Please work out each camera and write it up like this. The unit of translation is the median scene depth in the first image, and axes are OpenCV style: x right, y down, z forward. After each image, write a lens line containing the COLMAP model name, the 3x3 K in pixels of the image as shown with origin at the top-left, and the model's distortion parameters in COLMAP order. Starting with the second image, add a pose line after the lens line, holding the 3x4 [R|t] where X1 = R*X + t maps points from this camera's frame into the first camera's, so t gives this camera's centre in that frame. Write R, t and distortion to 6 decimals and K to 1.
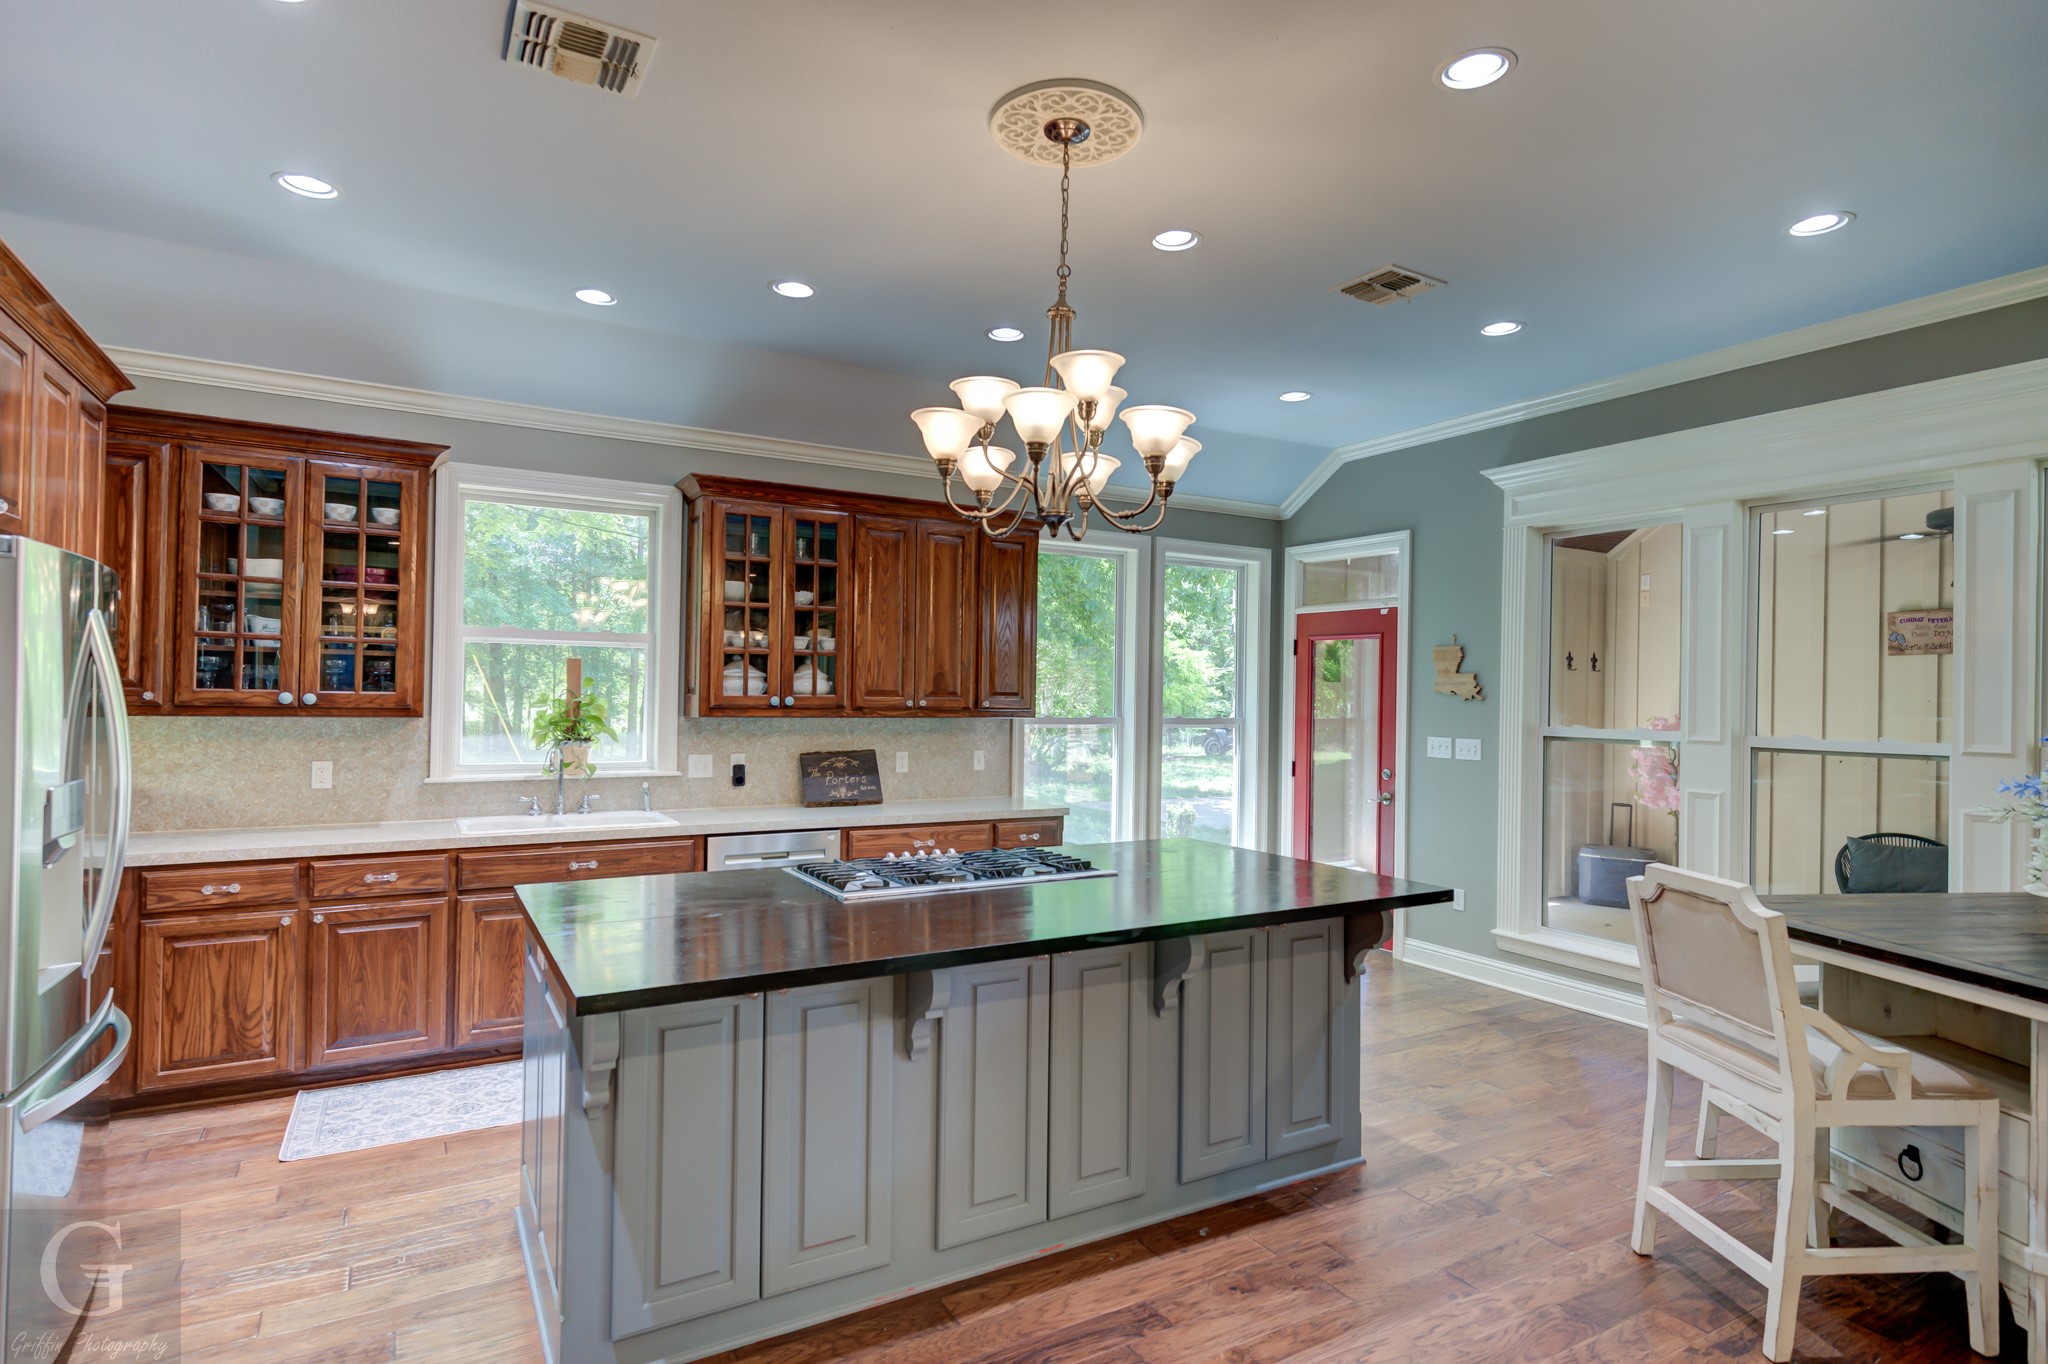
lens RADIAL K [[1076.0, 0, 1028.5], [0, 1076.0, 687.6], [0, 0, 1]] dist [0.010171, -0.001796]
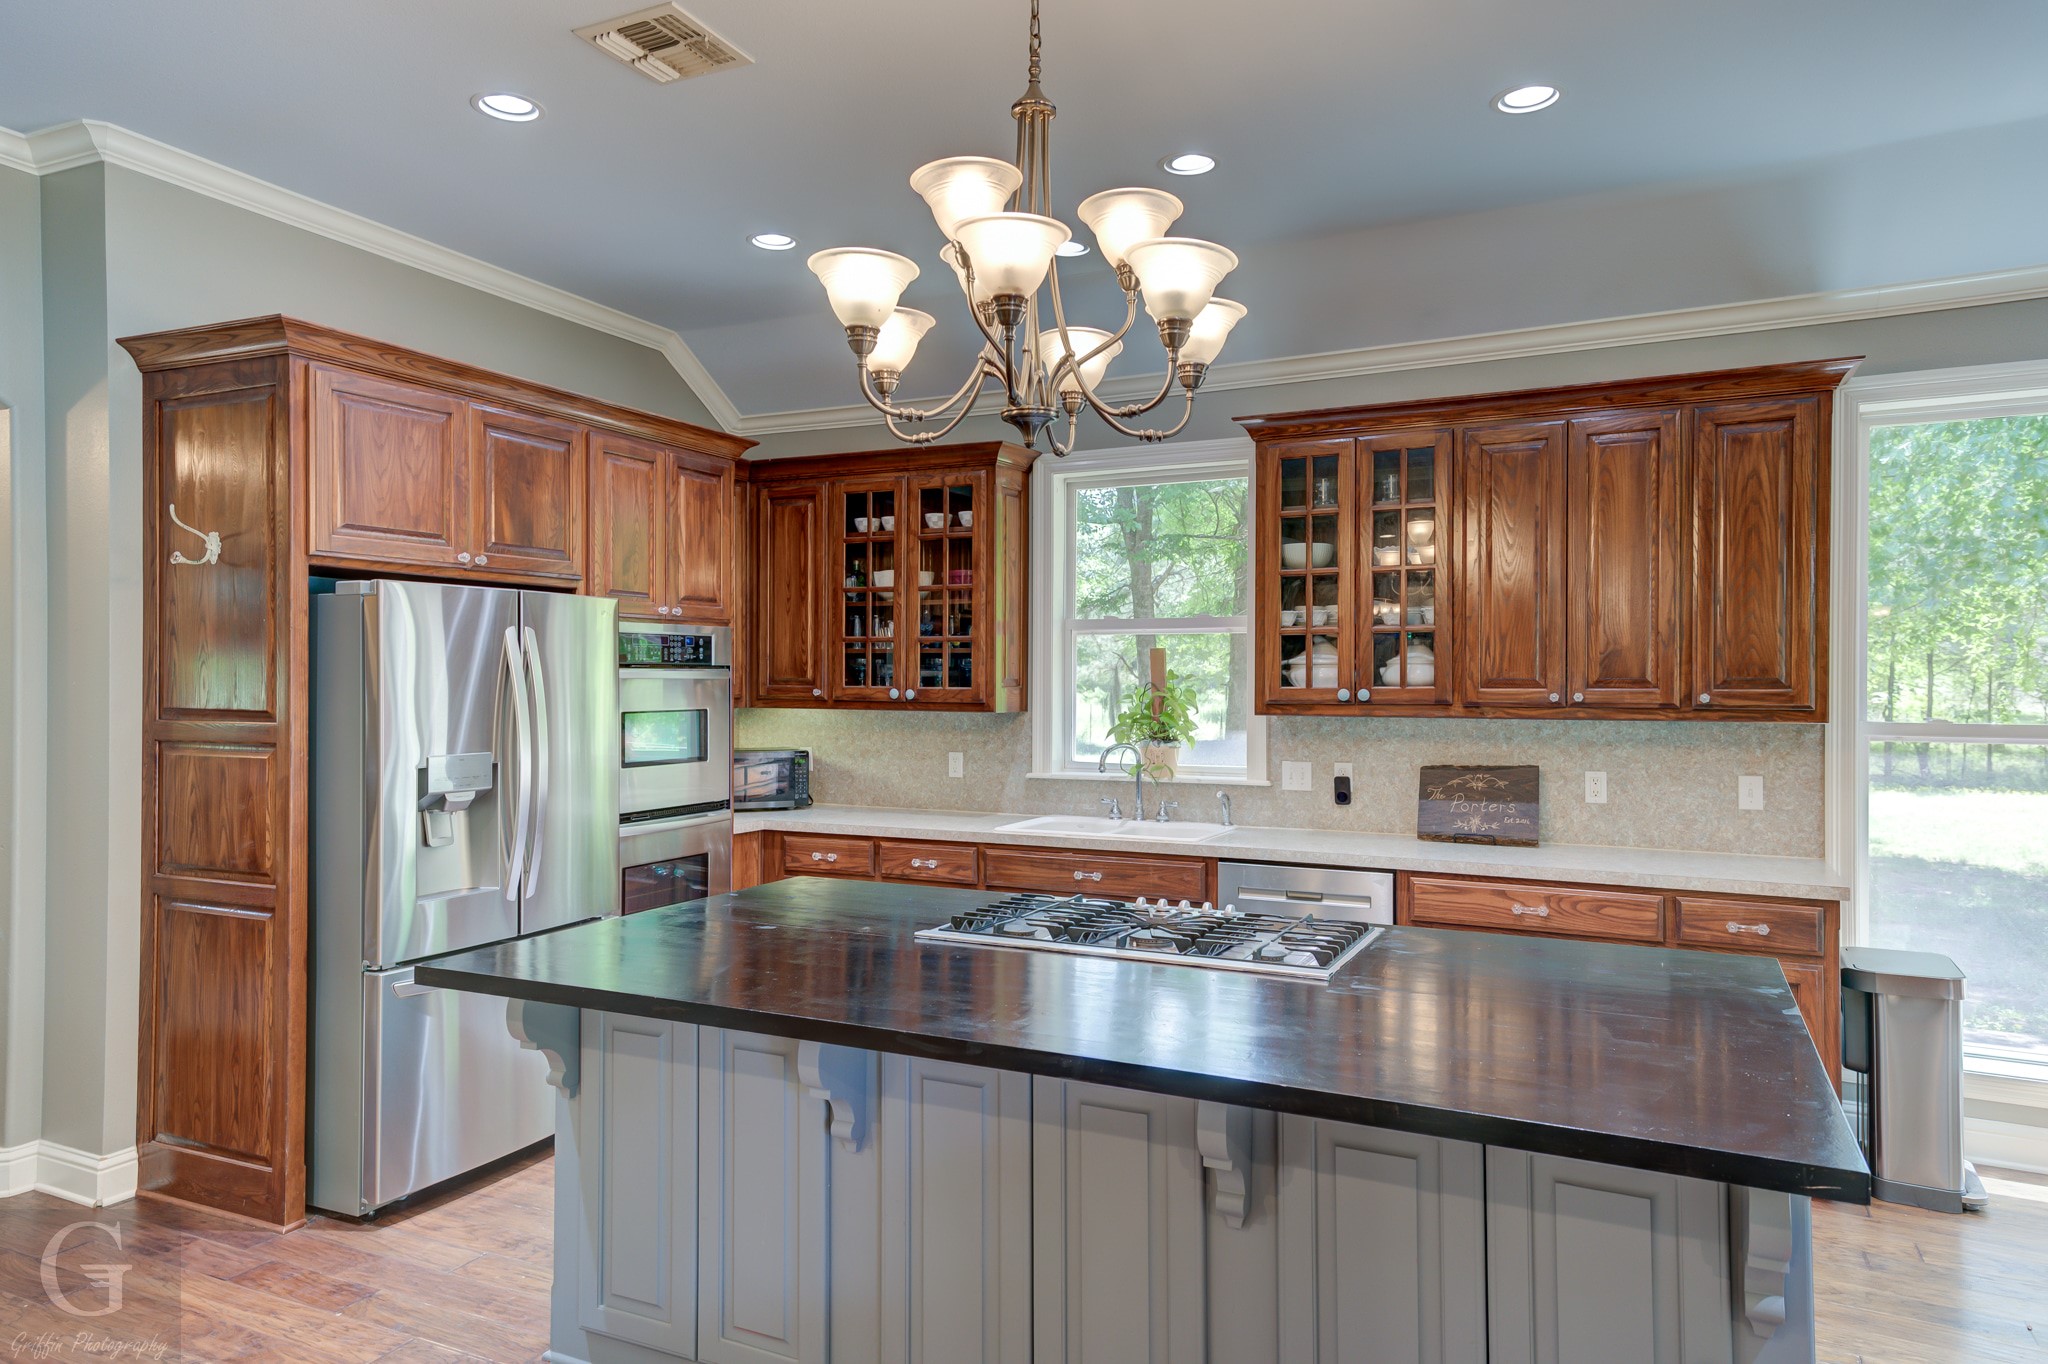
lens RADIAL K [[1324.0, 0, 994.6], [0, 1324.0, 687.5], [0, 0, 1]] dist [0.043752, -0.000382]
pose [[0.540356, -0.007755, -0.841401, 0.423093], [0.013259, 0.999912, -0.000701, 0.004553], [0.841332, -0.010778, 0.540411, 0.284154]]
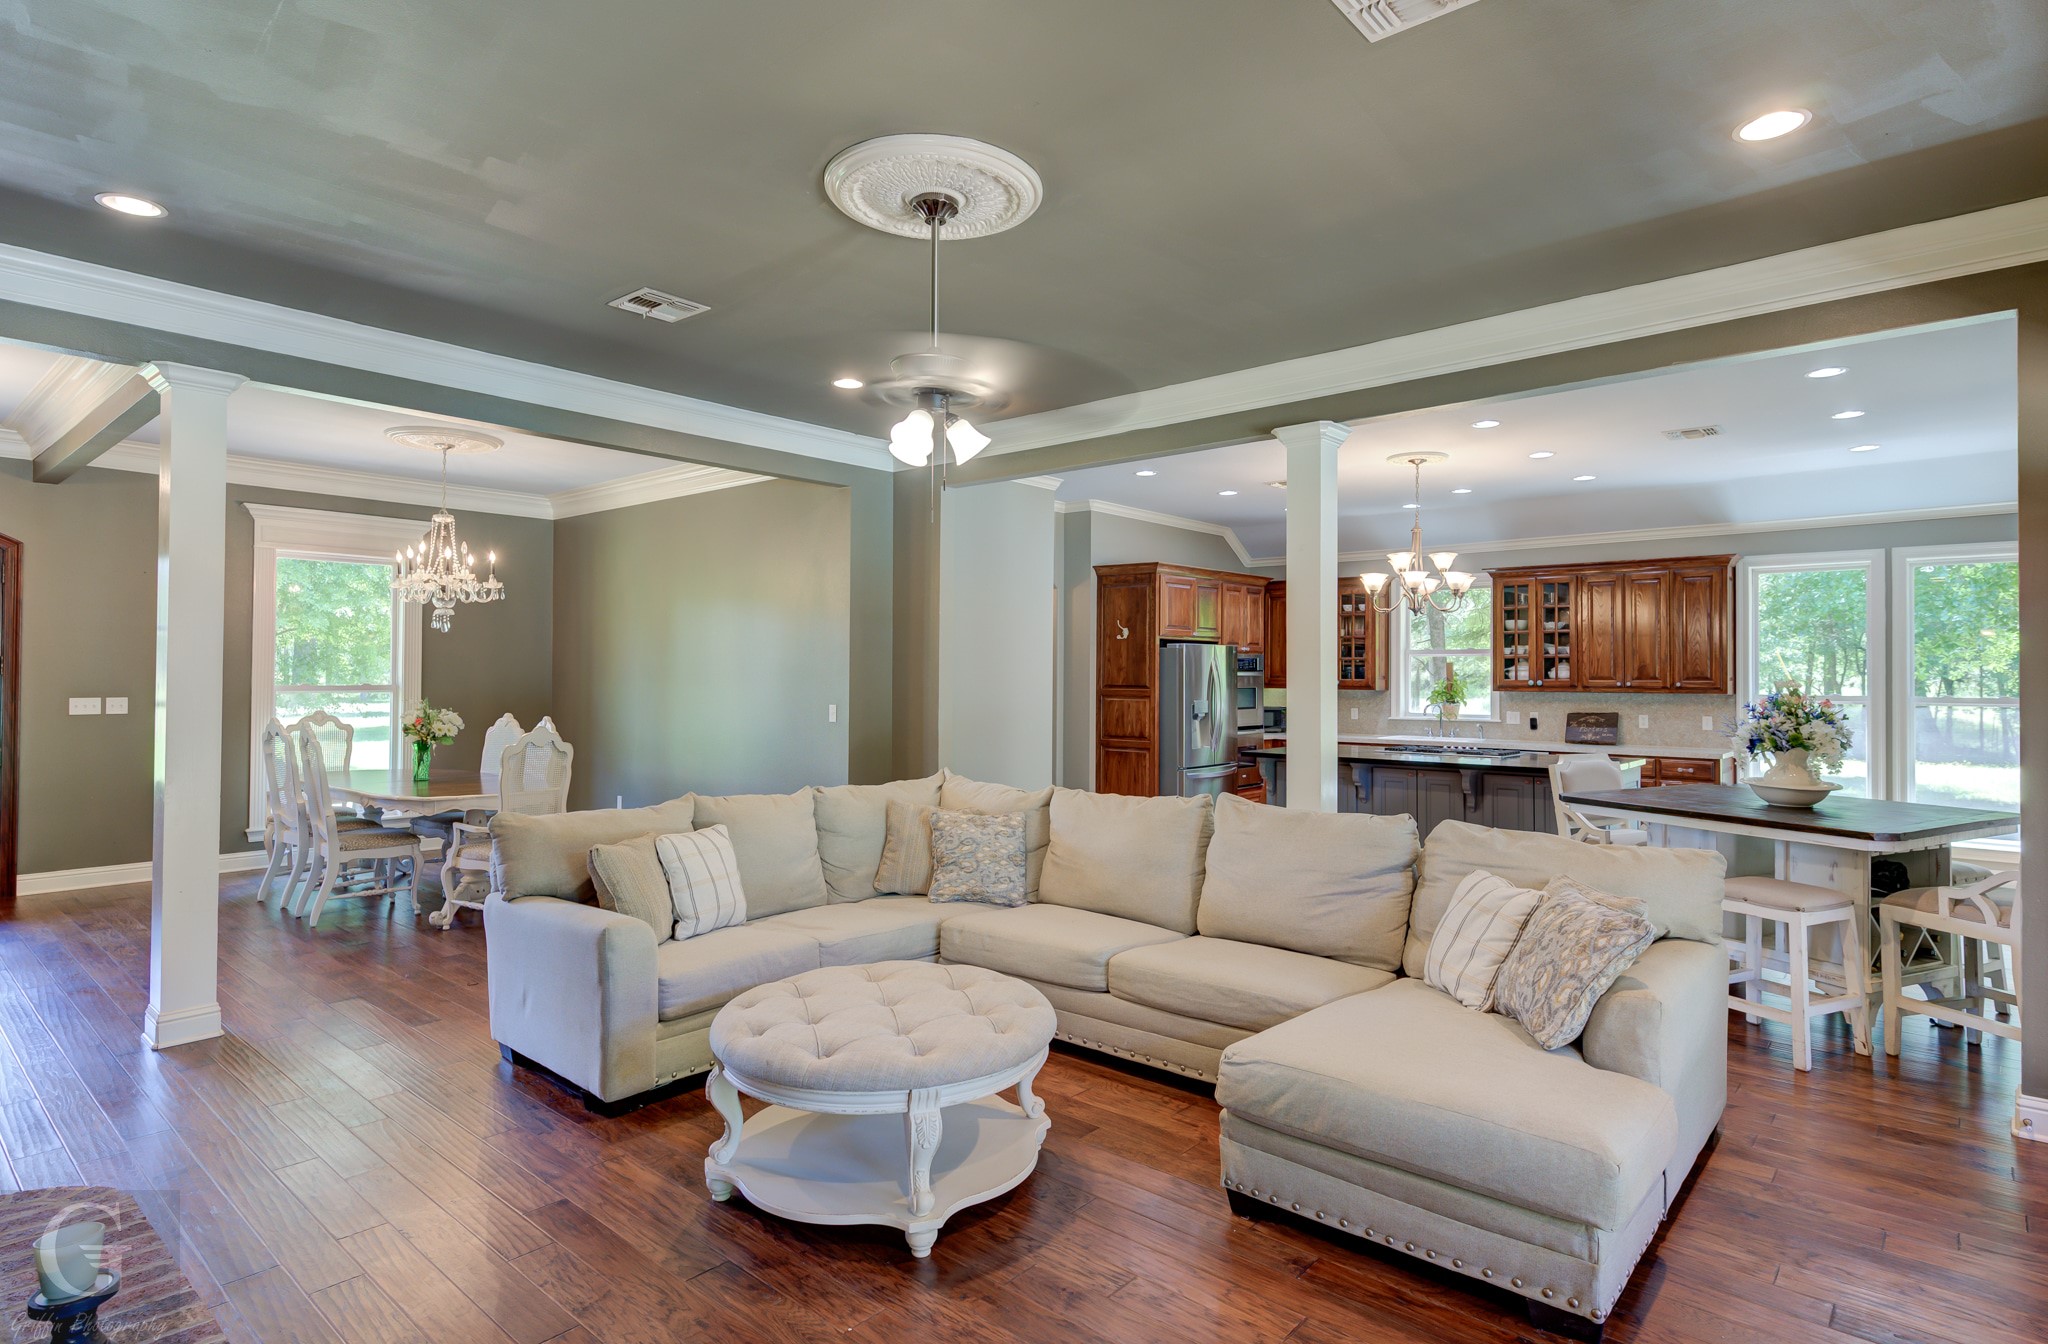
lens RADIAL K [[1064.1, 0, 1033.9], [0, 1064.1, 655.2], [0, 0, 1]] dist [0.004381, 0.000670]
pose [[0.326048, -0.028954, -0.944910, 1.230638], [0.008653, 0.999580, -0.027644, 0.008027], [0.945314, 0.000837, 0.326161, -0.417239]]
